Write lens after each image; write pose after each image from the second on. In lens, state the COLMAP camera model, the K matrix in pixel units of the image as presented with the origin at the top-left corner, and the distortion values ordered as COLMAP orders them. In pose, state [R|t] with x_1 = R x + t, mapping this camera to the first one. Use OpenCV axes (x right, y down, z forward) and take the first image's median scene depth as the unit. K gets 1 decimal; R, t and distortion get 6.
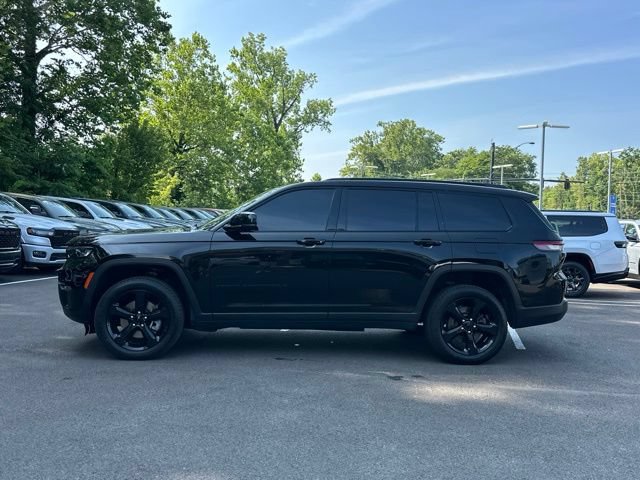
lens RADIAL K [[588.2, 0, 315.6], [0, 588.2, 240.8], [0, 0, 1]] dist [0.156786, -0.325919]
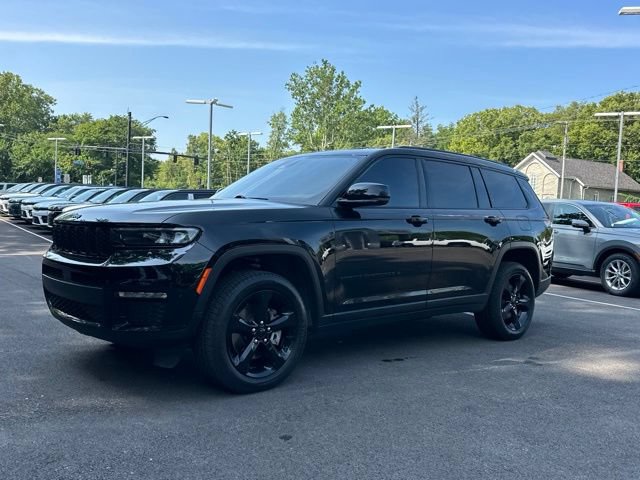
lens RADIAL K [[588.2, 0, 315.6], [0, 588.2, 240.8], [0, 0, 1]] dist [0.156786, -0.325919]
pose [[0.793229, -0.021371, 0.608548, -0.076011], [-0.007259, 0.998981, 0.044545, -0.000647], [-0.608880, -0.039751, 0.792266, 0.048168]]
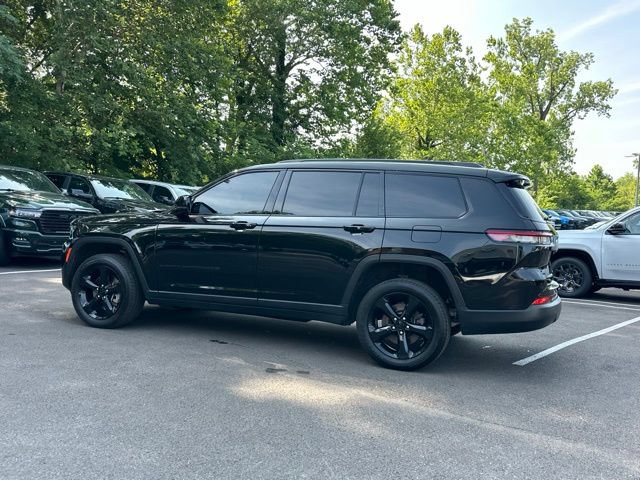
lens RADIAL K [[588.2, 0, 315.6], [0, 588.2, 240.8], [0, 0, 1]] dist [0.156786, -0.325919]
pose [[0.890542, 0.026075, -0.454153, 0.064450], [-0.024465, 0.999656, 0.009422, 0.001858], [0.454242, 0.002720, 0.890874, 0.021426]]
